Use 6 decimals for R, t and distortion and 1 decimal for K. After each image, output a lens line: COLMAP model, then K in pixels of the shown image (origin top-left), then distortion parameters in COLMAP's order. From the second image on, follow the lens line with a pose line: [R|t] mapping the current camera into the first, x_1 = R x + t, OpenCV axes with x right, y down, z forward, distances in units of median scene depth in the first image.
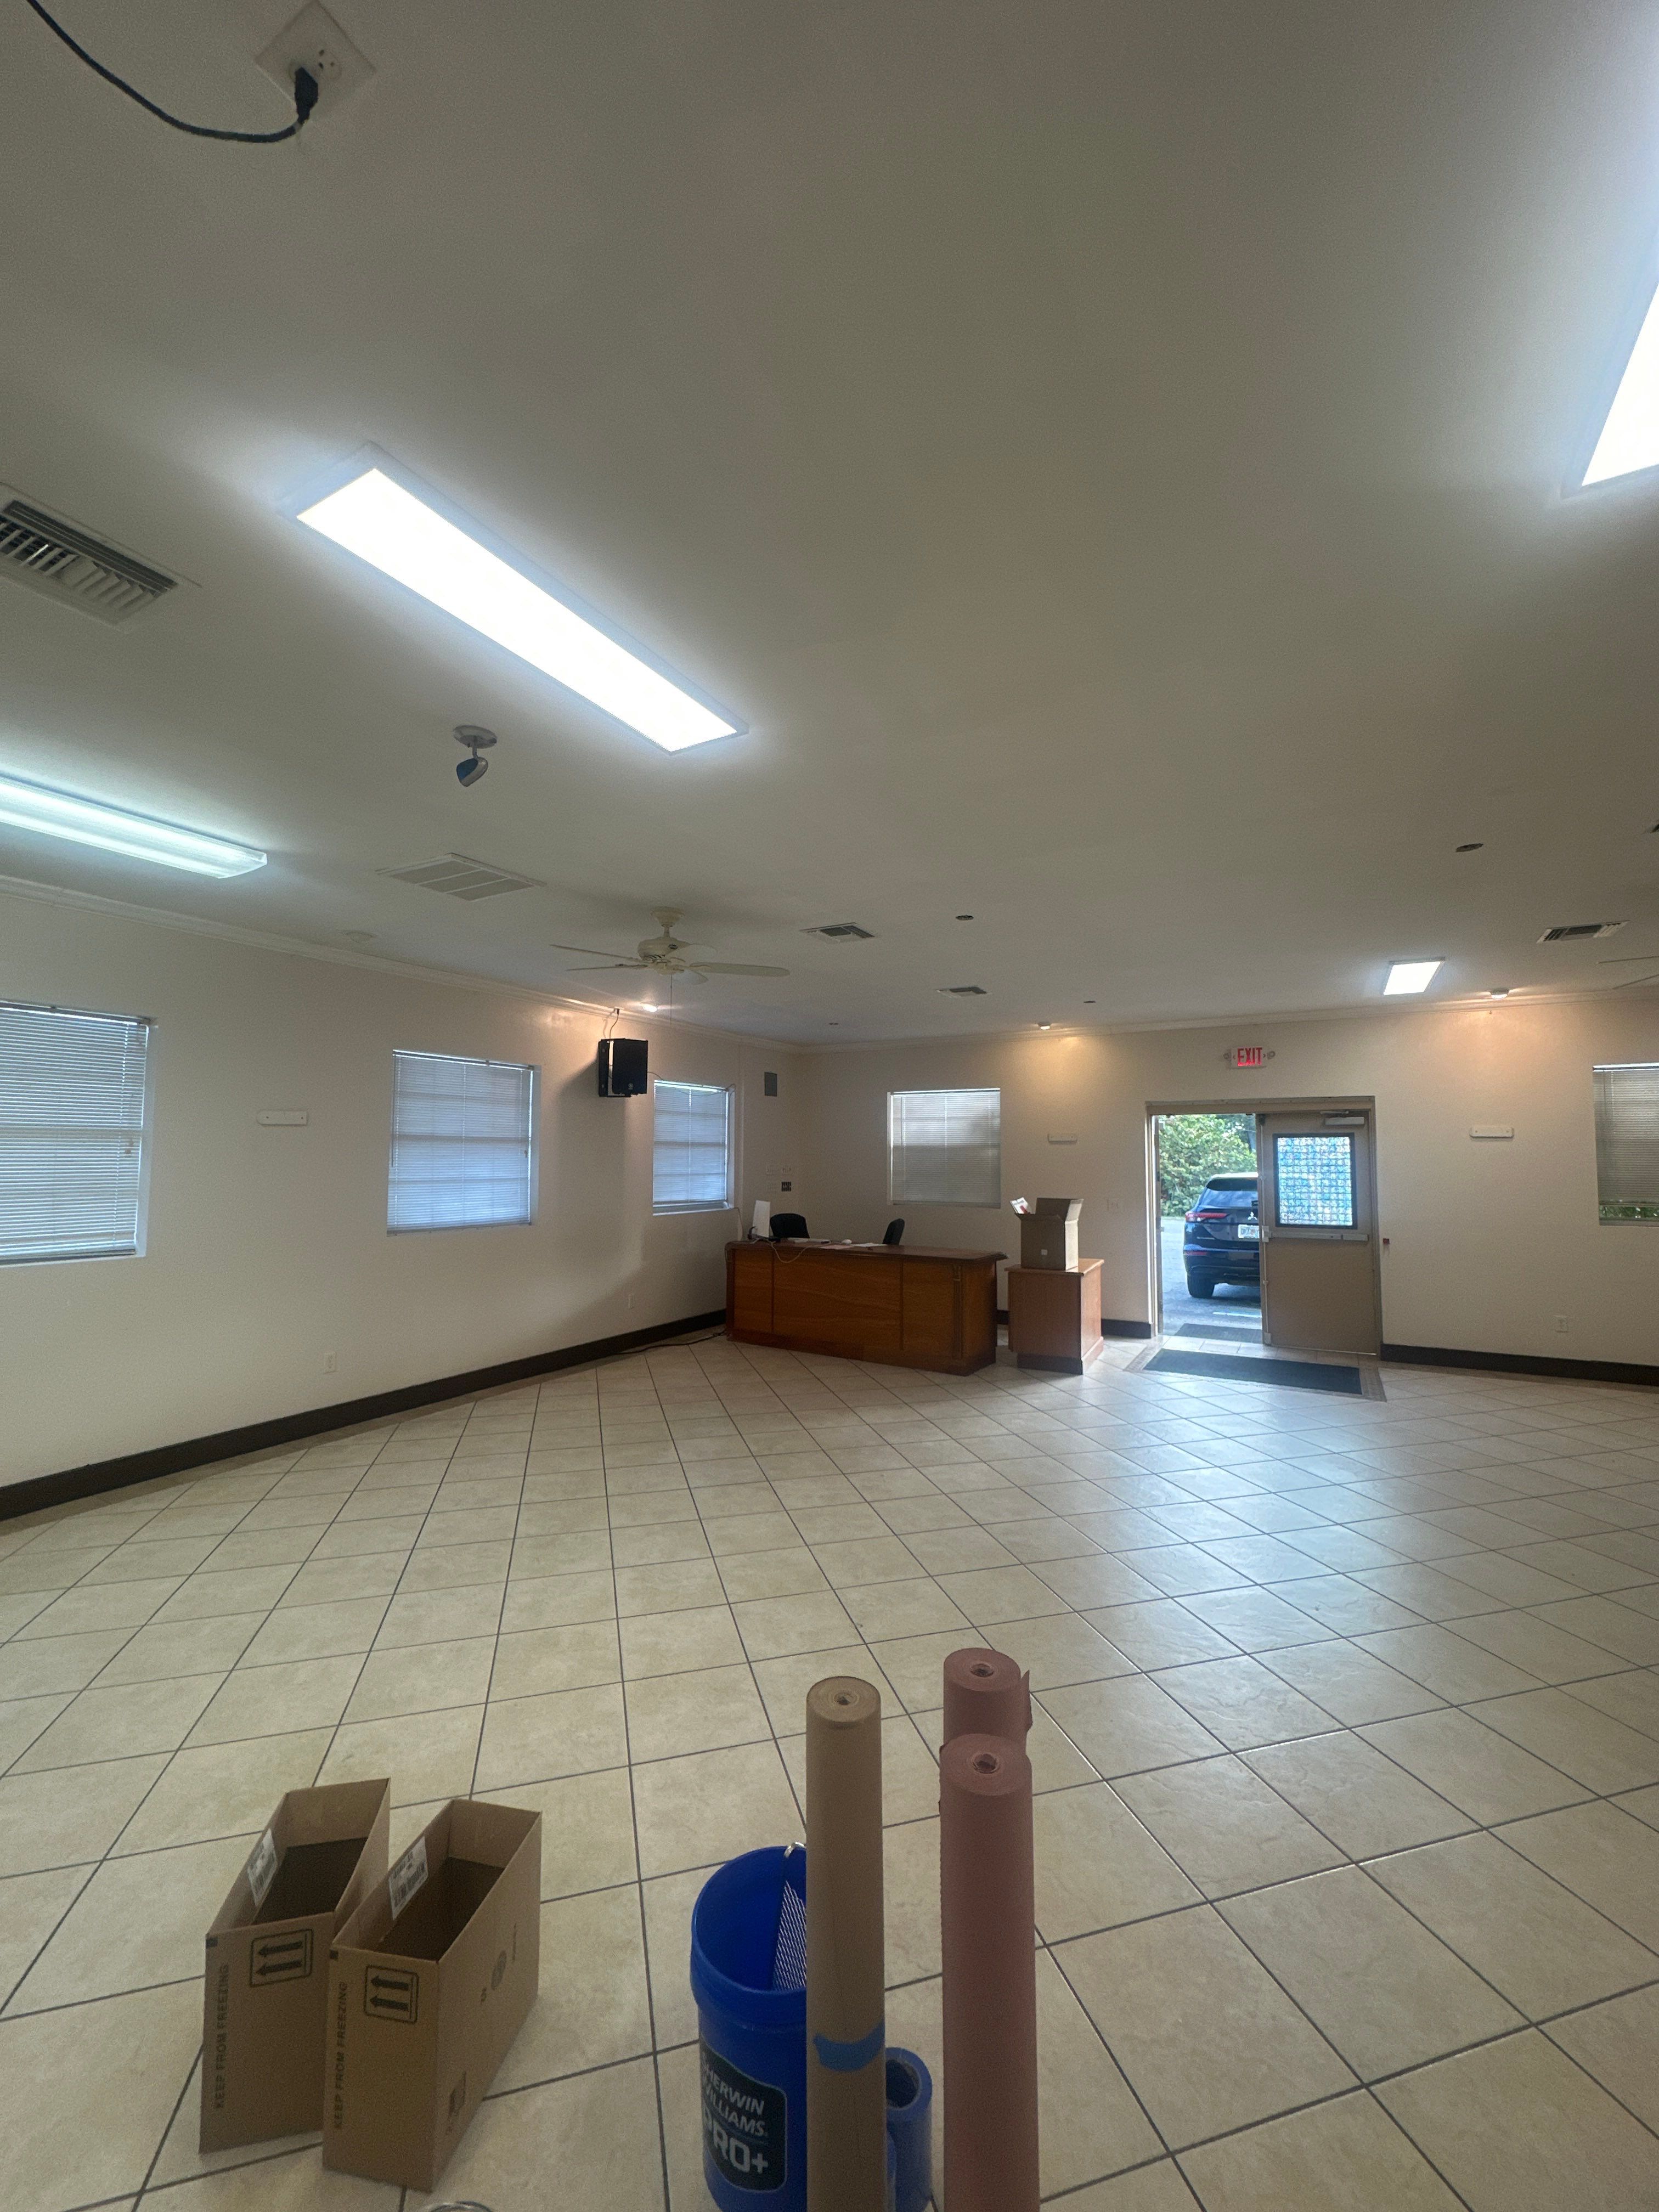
lens RADIAL K [[879.0, 0, 833.1], [0, 879.0, 1107.0], [0, 0, 1]] dist [-0.003529, 0.000894]
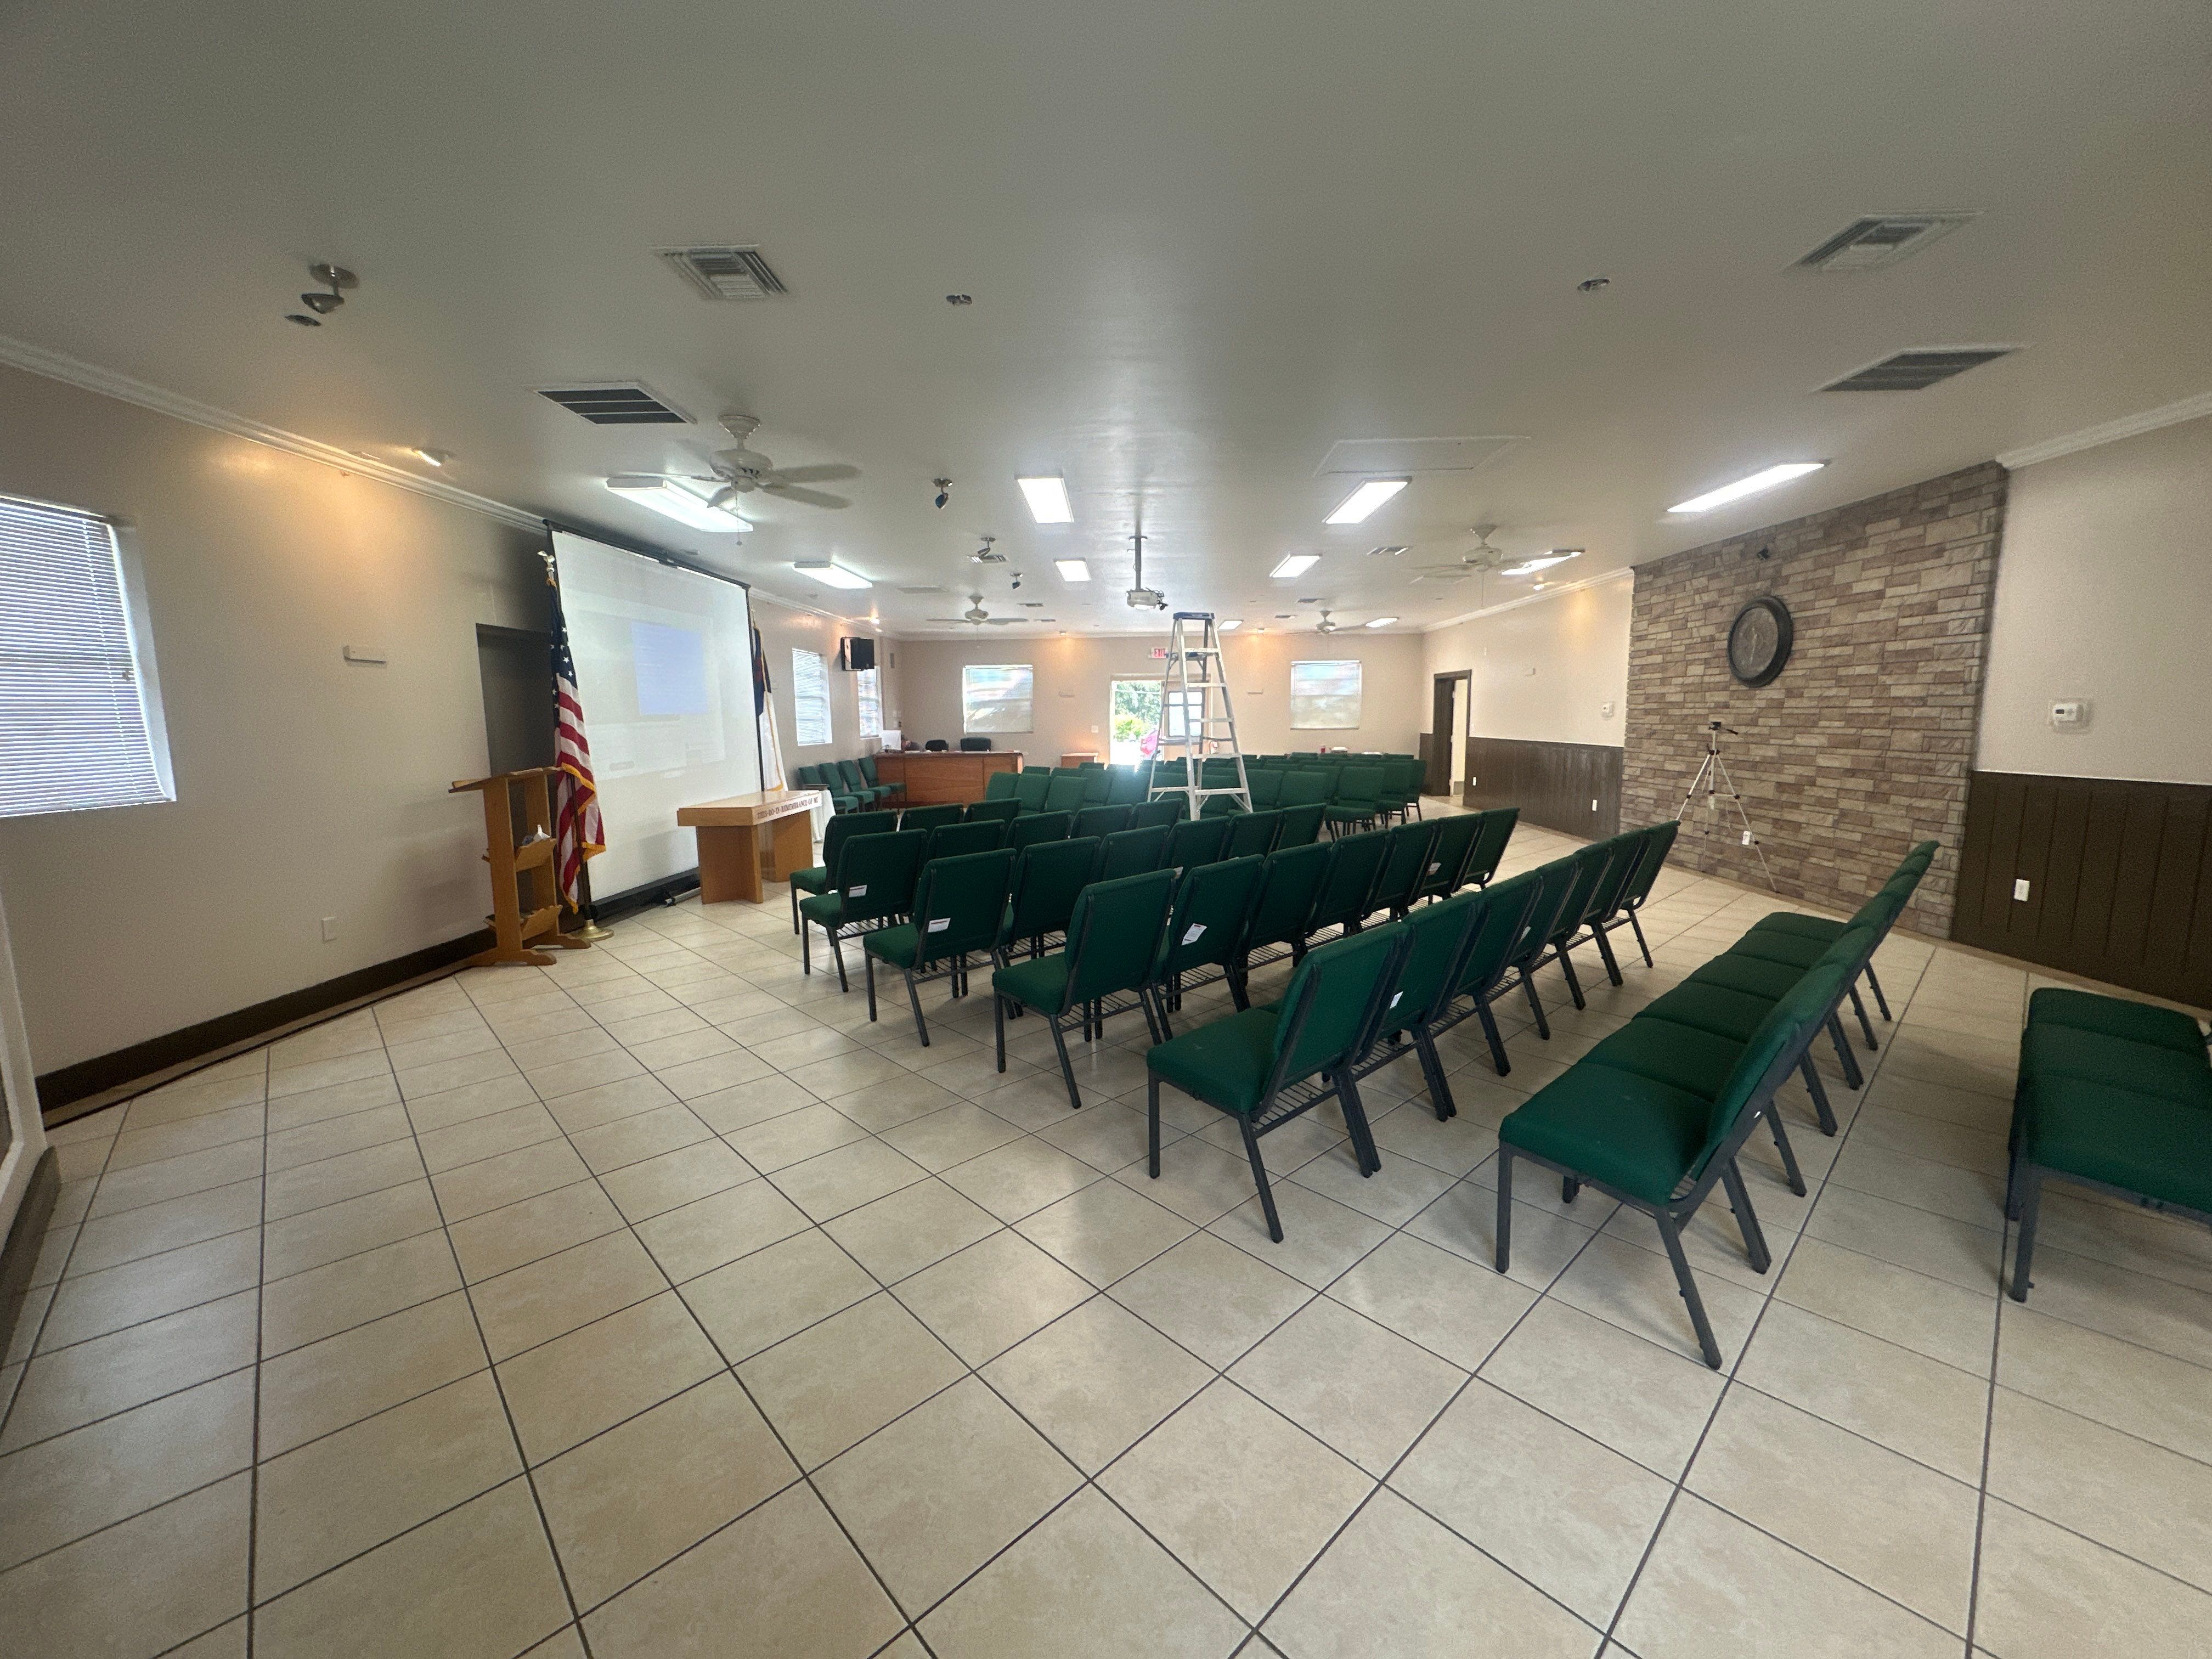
lens RADIAL K [[879.0, 0, 1105.4], [0, 879.0, 829.0], [0, 0, 1]] dist [-0.003529, 0.000894]
pose [[0.889034, -0.071524, 0.452220, -0.634218], [-0.014816, 0.982711, 0.184555, -0.032896], [-0.457602, -0.170776, 0.872603, -0.850782]]
